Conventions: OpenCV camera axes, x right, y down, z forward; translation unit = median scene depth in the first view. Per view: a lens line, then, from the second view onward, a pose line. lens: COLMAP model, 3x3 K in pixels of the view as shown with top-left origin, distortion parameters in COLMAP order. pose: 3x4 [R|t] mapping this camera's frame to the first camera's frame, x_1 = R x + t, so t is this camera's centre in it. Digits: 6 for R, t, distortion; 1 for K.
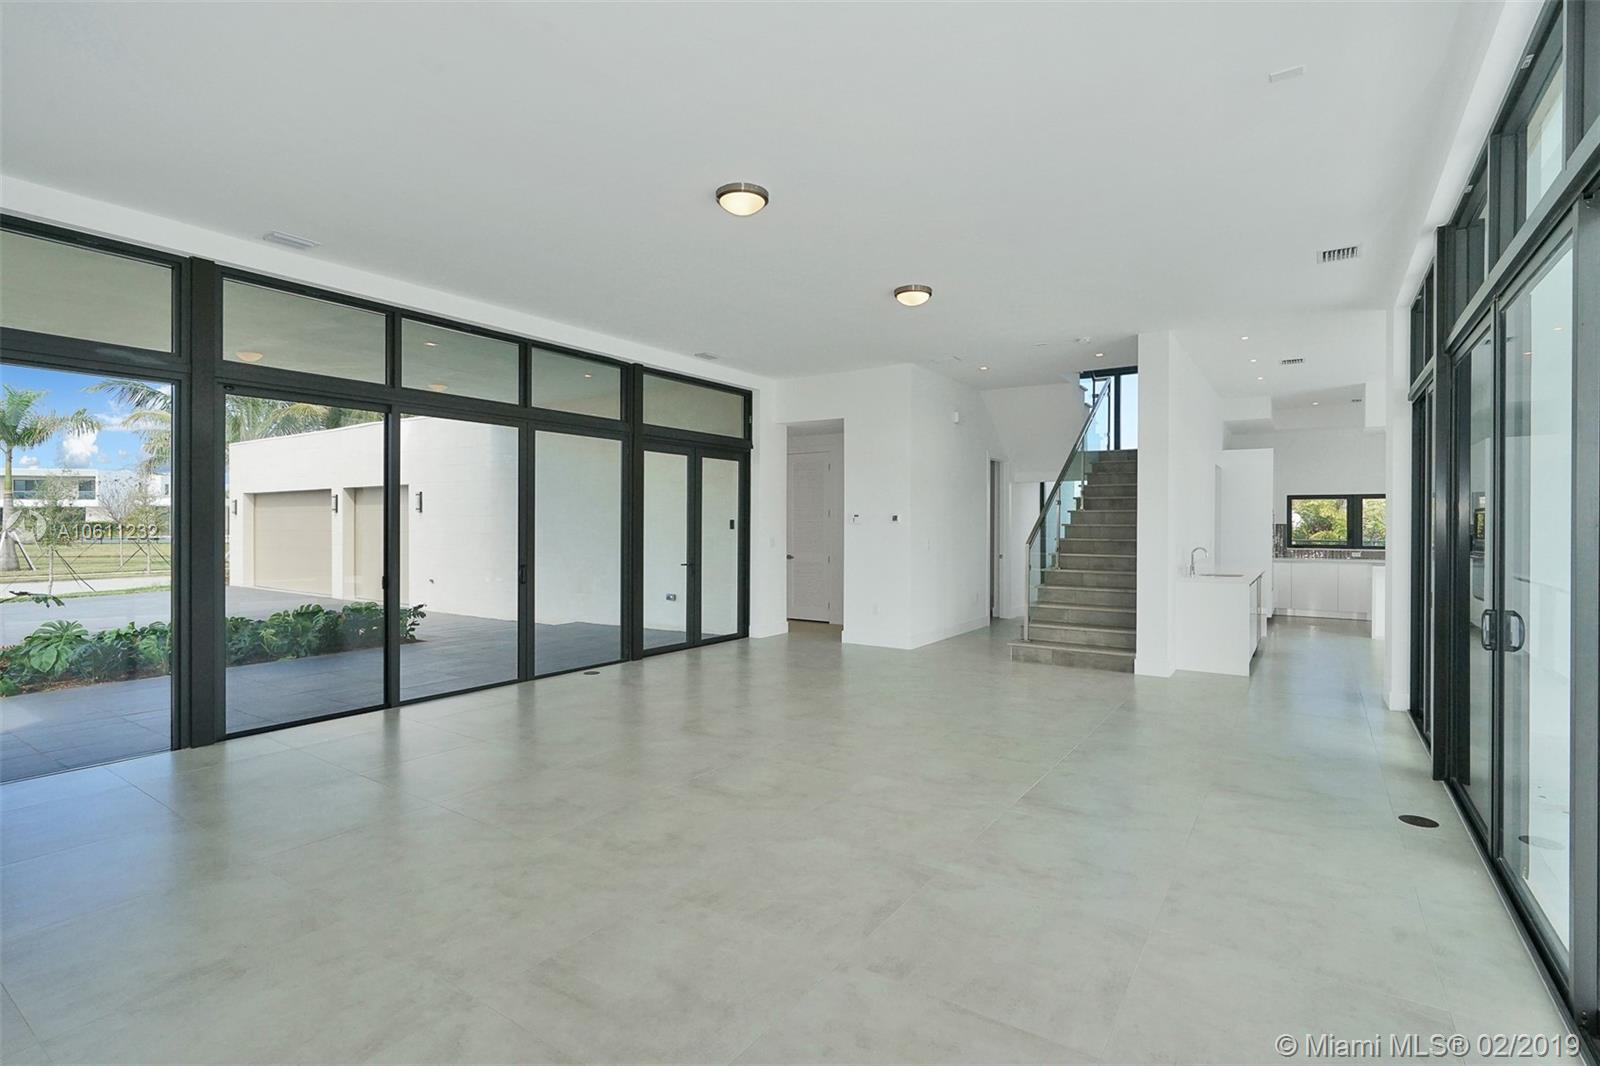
lens RADIAL K [[761.6, 0, 800.3], [0, 761.6, 523.5], [0, 0, 1]] dist [-0.002385, 0.000361]
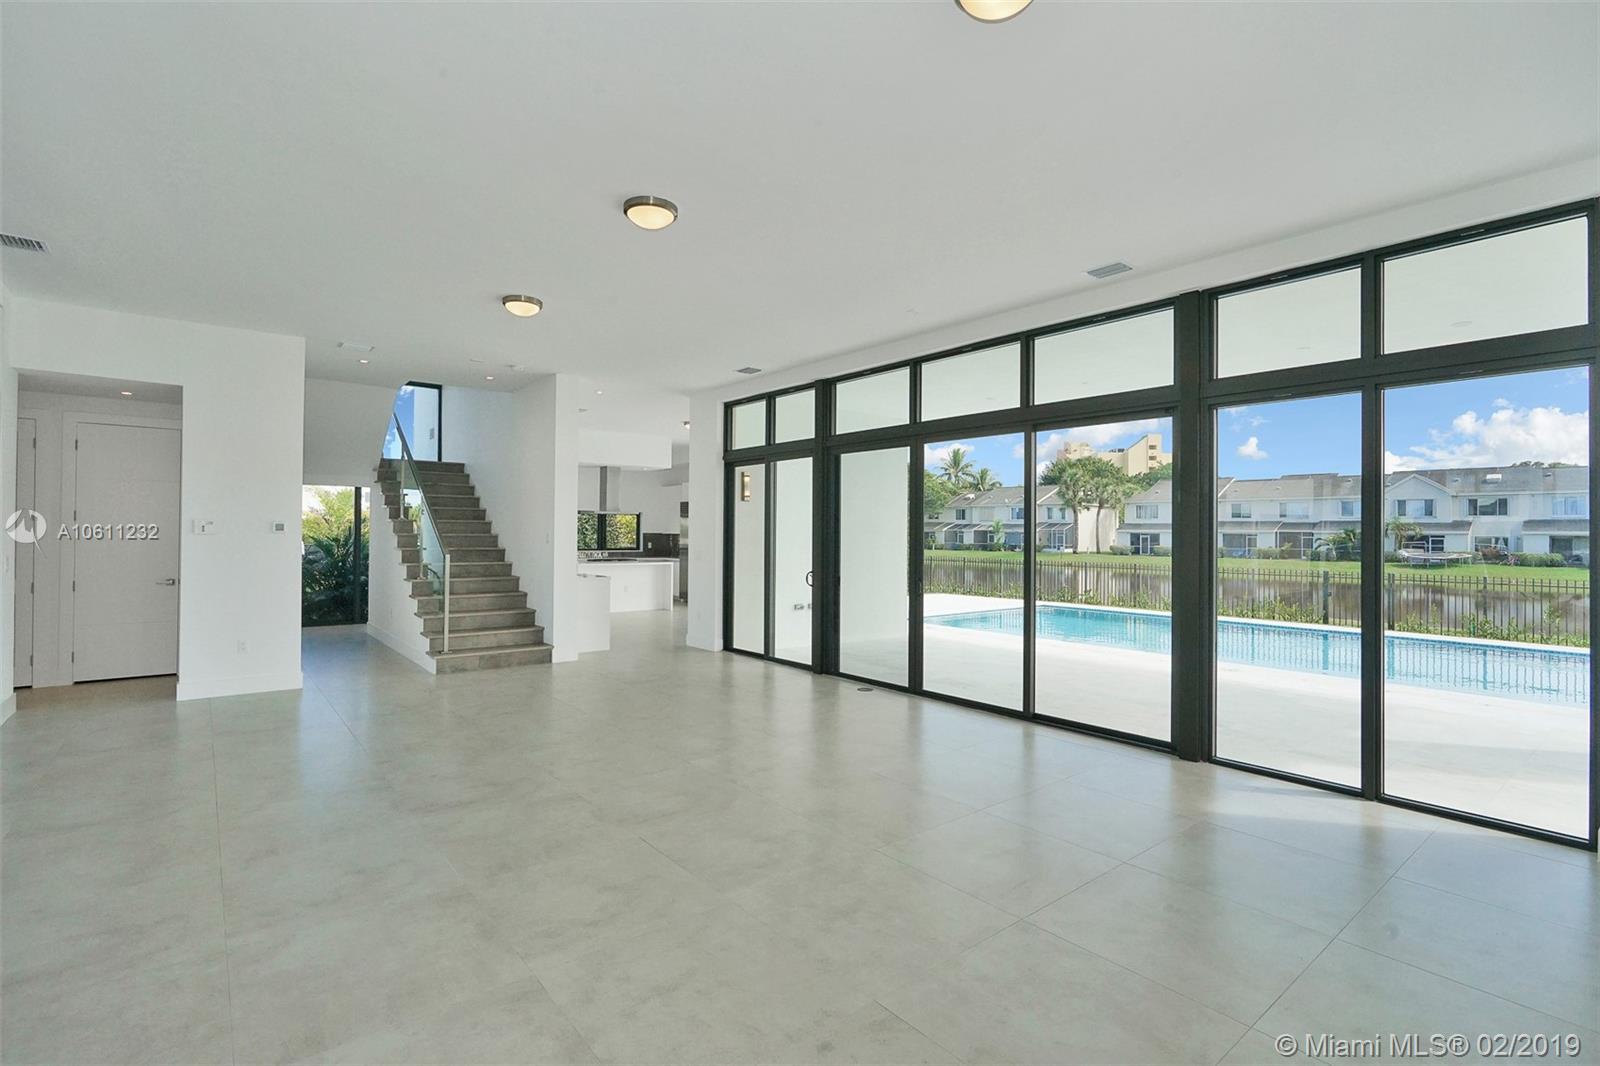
lens RADIAL K [[741.8, 0, 795.0], [0, 741.8, 529.1], [0, 0, 1]] dist [-0.009538, 0.001597]
pose [[0.291008, 0.003856, 0.956713, -0.481163], [-0.008118, 0.999966, -0.001562, -0.008382], [-0.956686, -0.007312, 0.291029, 0.278172]]
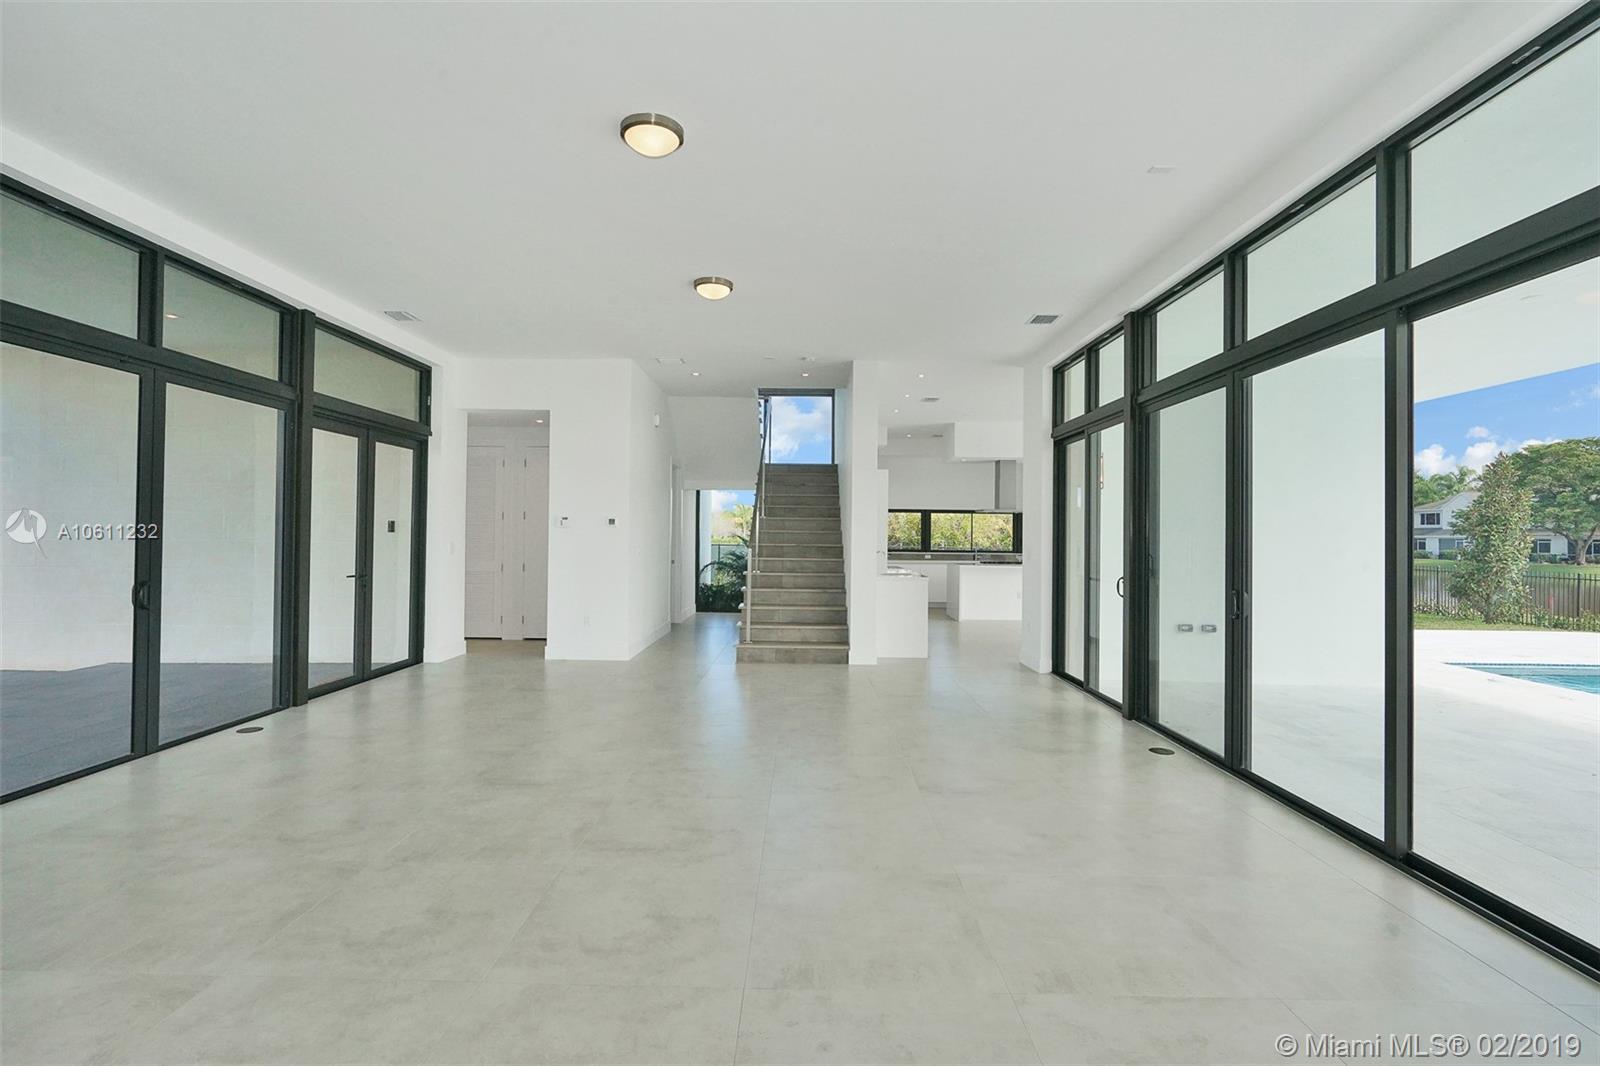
lens RADIAL K [[741.8, 0, 795.0], [0, 741.8, 529.1], [0, 0, 1]] dist [-0.009538, 0.001597]
pose [[0.836457, 0.010837, 0.547926, -0.197994], [-0.008223, 0.999940, -0.007223, 0.007251], [-0.547972, 0.001536, 0.836496, 0.120289]]
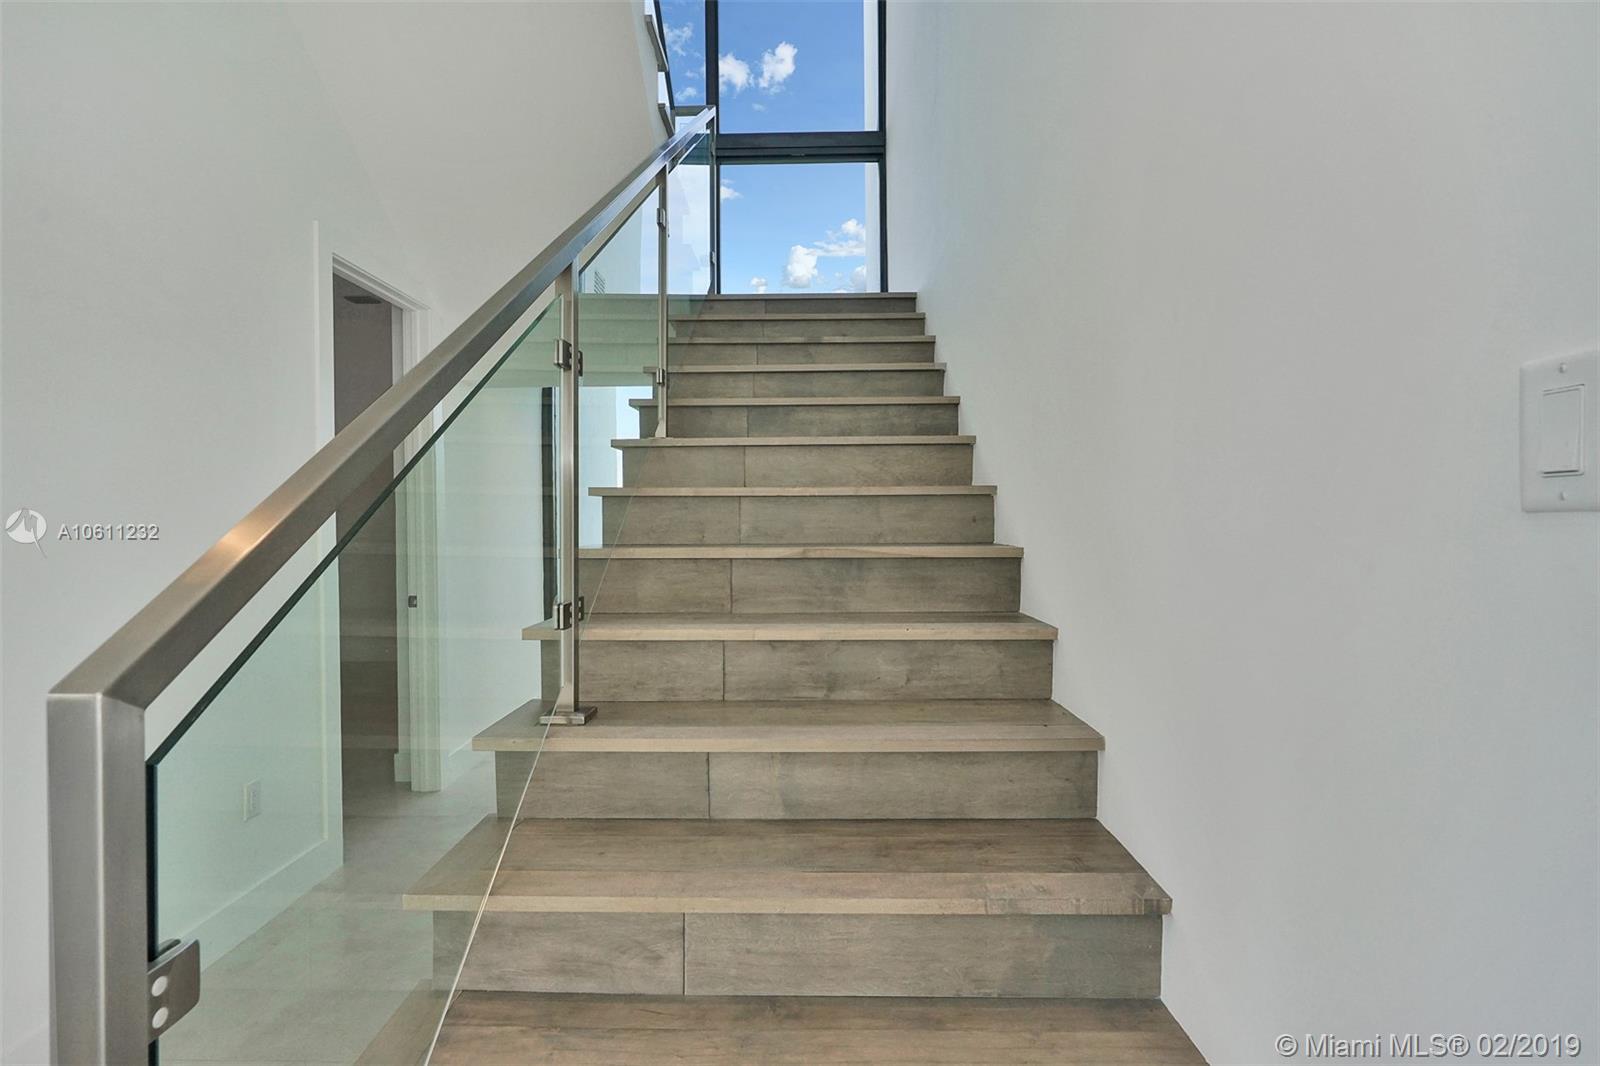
lens RADIAL K [[786.3, 0, 800.0], [0, 786.3, 533.0], [0, 0, 1]] dist [0.000080, 0.000002]
pose [[0.828427, -0.012632, 0.559955, 0.305115], [0.007279, 0.999904, 0.011788, 0.013970], [-0.560050, -0.005690, 0.828439, 0.889474]]
